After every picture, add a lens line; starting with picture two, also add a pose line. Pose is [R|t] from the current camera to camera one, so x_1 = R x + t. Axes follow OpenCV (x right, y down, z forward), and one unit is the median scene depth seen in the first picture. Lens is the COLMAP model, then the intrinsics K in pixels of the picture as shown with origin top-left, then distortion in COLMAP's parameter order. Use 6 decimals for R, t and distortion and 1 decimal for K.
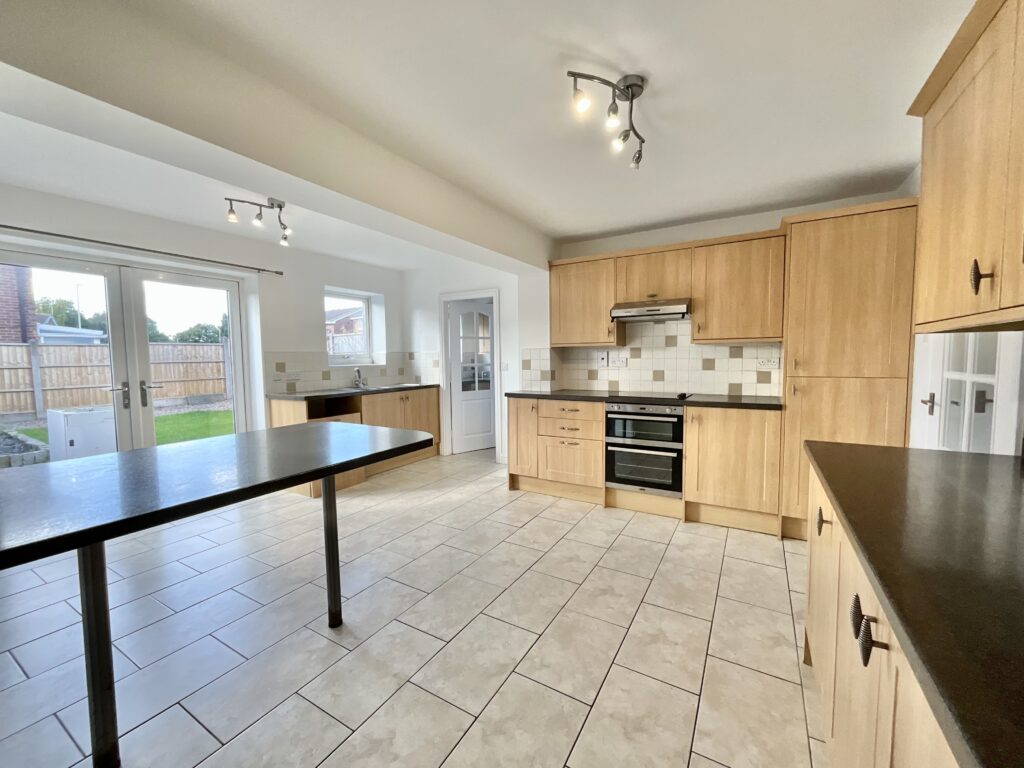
lens RADIAL K [[419.1, 0, 514.2], [0, 419.1, 387.7], [0, 0, 1]] dist [0.002710, -0.001161]
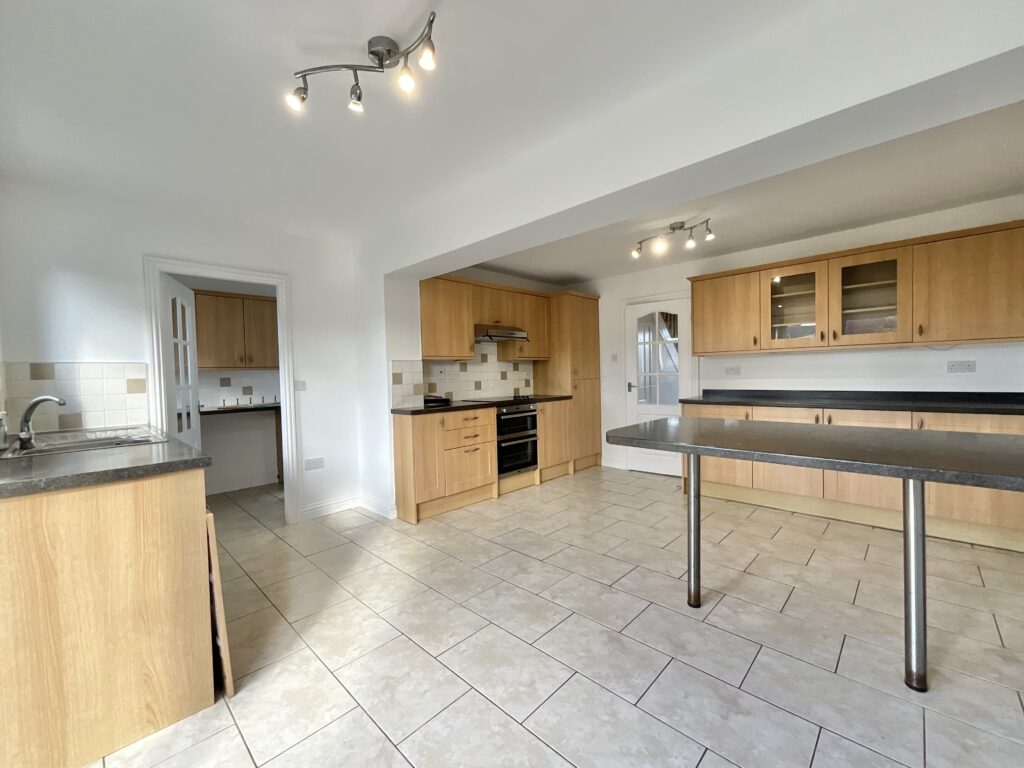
lens RADIAL K [[419.1, 0, 516.1], [0, 419.1, 385.4], [0, 0, 1]] dist [0.002710, -0.001161]
pose [[0.230280, -0.022067, 0.972874, -0.880551], [0.094931, 0.995484, 0.000110, -0.019967], [-0.968483, 0.092331, 0.231335, 0.644602]]
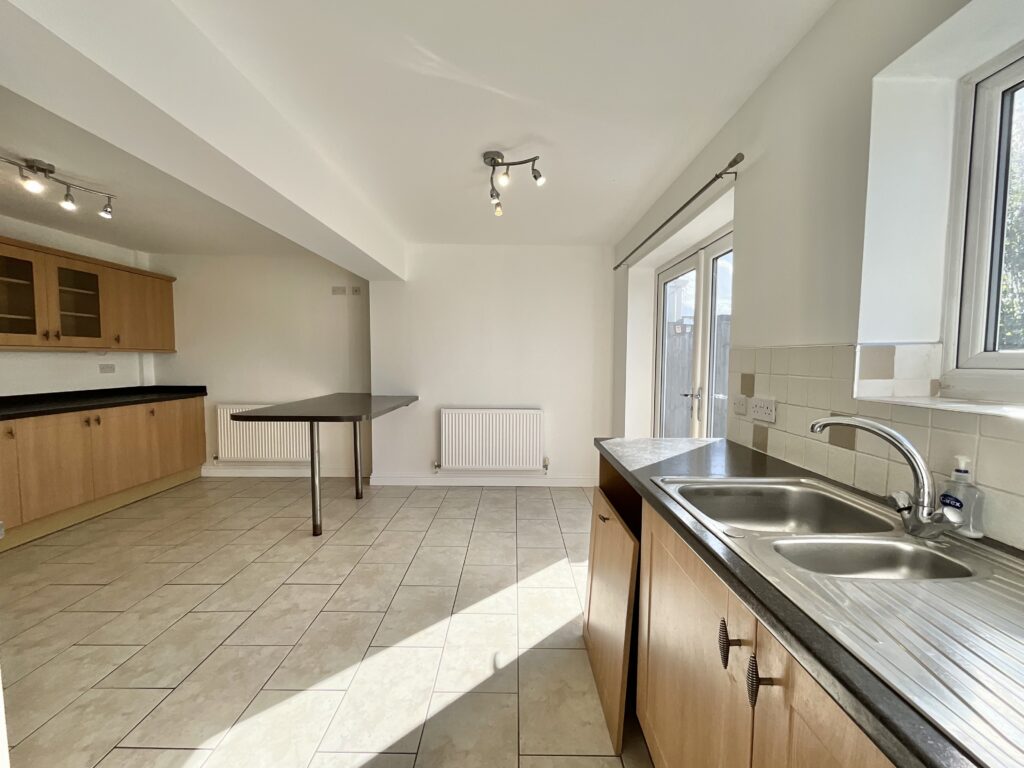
lens RADIAL K [[419.1, 0, 515.6], [0, 419.1, 380.4], [0, 0, 1]] dist [0.002710, -0.001161]
pose [[-0.865216, 0.037454, -0.499998, -0.173537], [-0.031644, 0.991139, 0.129003, -0.119211], [0.500400, 0.127437, -0.856364, 1.469328]]
